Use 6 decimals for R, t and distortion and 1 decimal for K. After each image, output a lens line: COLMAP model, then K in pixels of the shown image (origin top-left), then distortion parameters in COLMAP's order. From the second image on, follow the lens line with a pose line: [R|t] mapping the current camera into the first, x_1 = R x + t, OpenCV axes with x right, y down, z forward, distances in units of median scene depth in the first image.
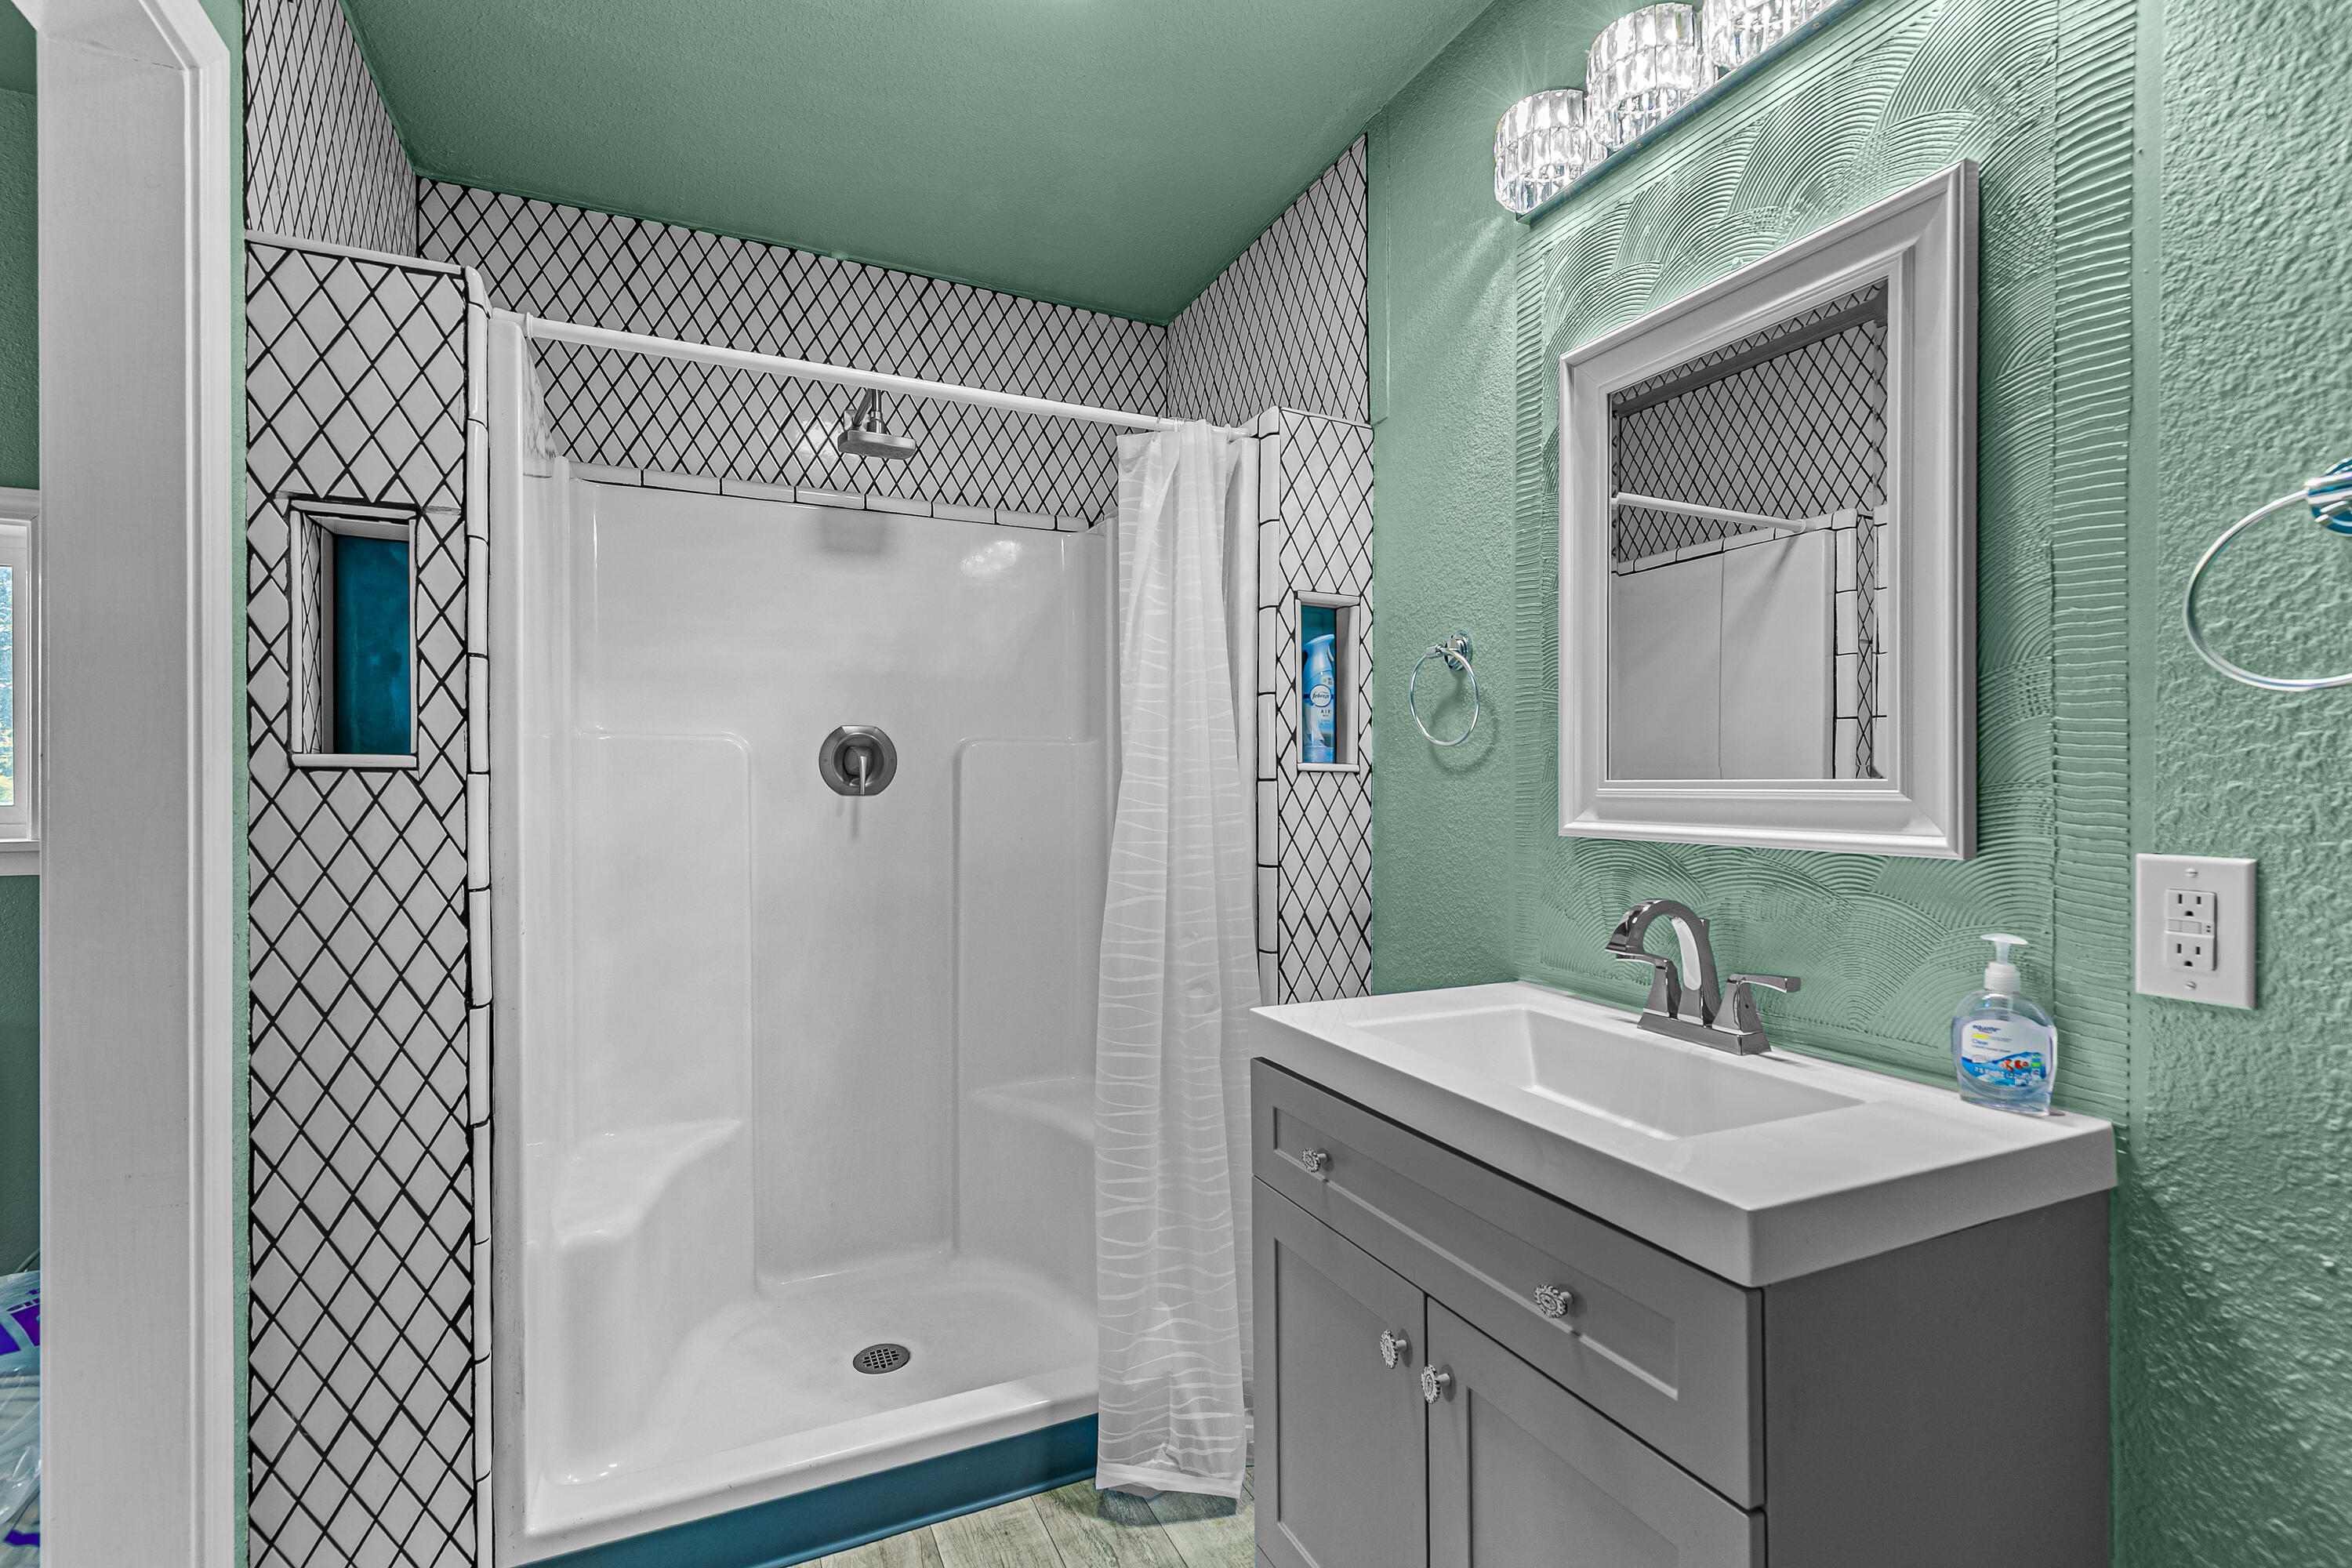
lens RADIAL K [[1062.4, 0, 1175.5], [0, 1062.4, 784.5], [0, 0, 1]] dist [0.009218, -0.000308]
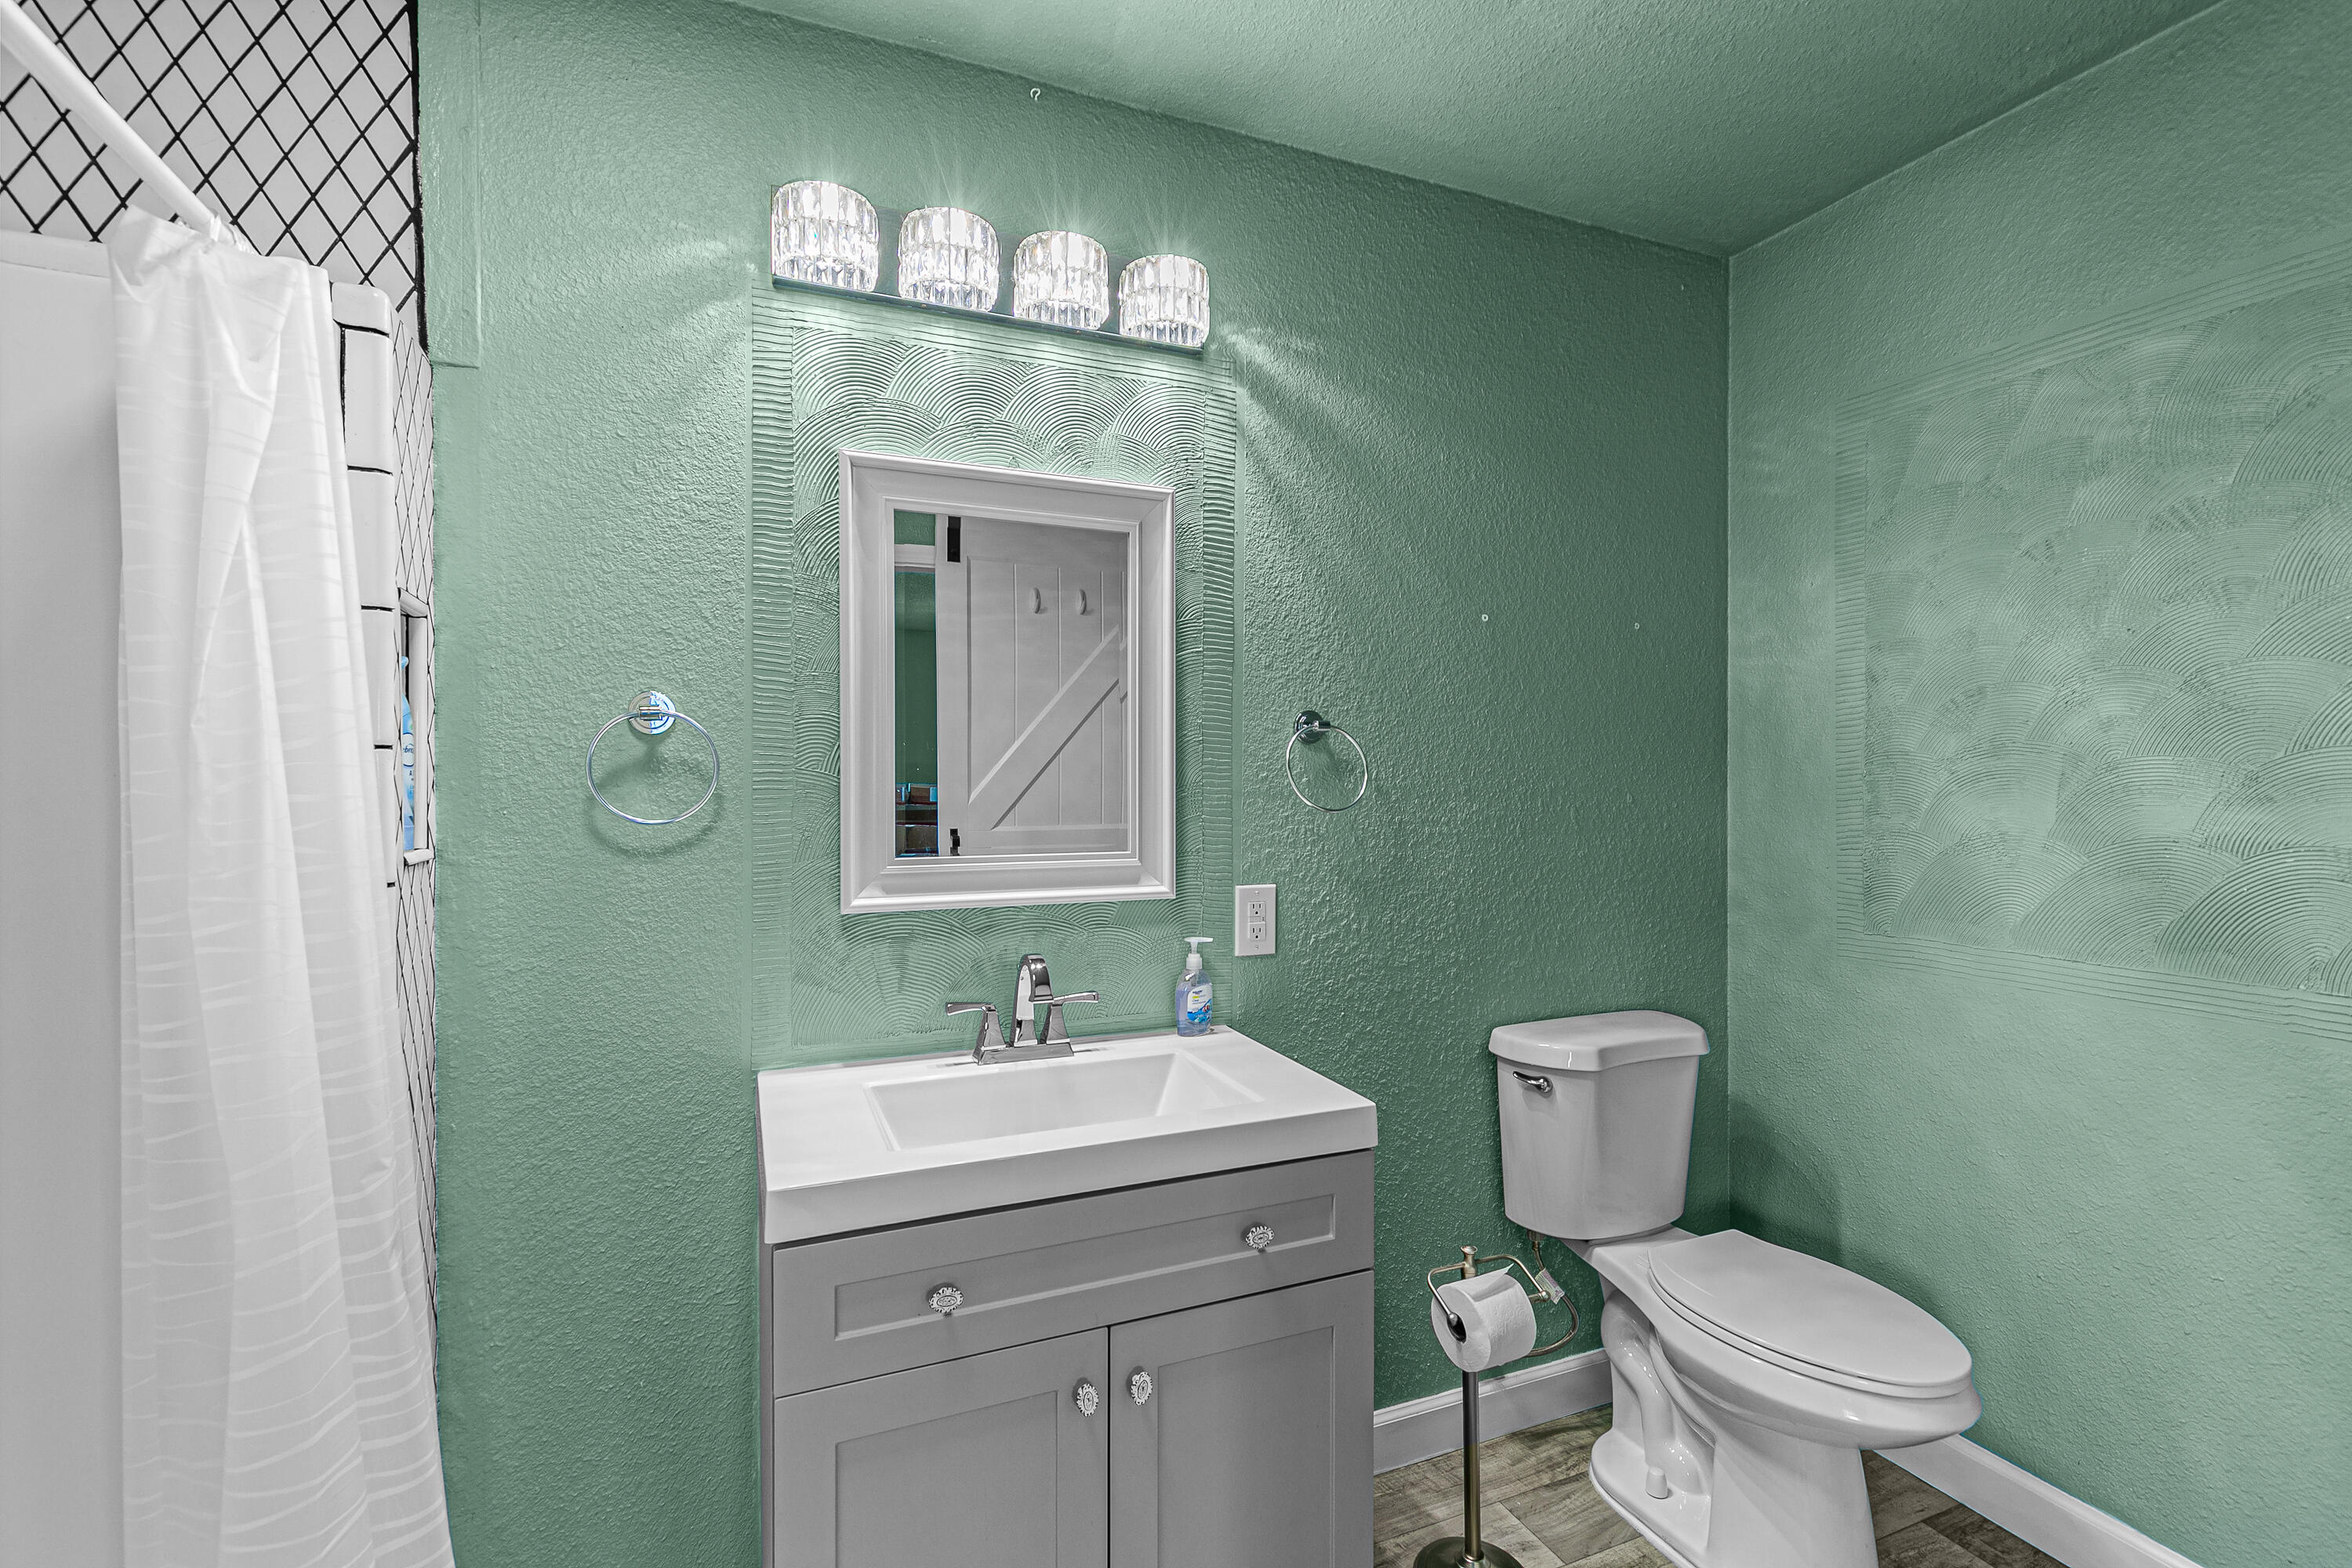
lens RADIAL K [[1062.4, 0, 1181.9], [0, 1062.4, 782.2], [0, 0, 1]] dist [0.009218, -0.000308]
pose [[0.032759, -0.006366, 0.999443, -0.679093], [0.000345, 0.999980, 0.006359, -0.088970], [-0.999463, 0.000137, 0.032760, 0.656804]]
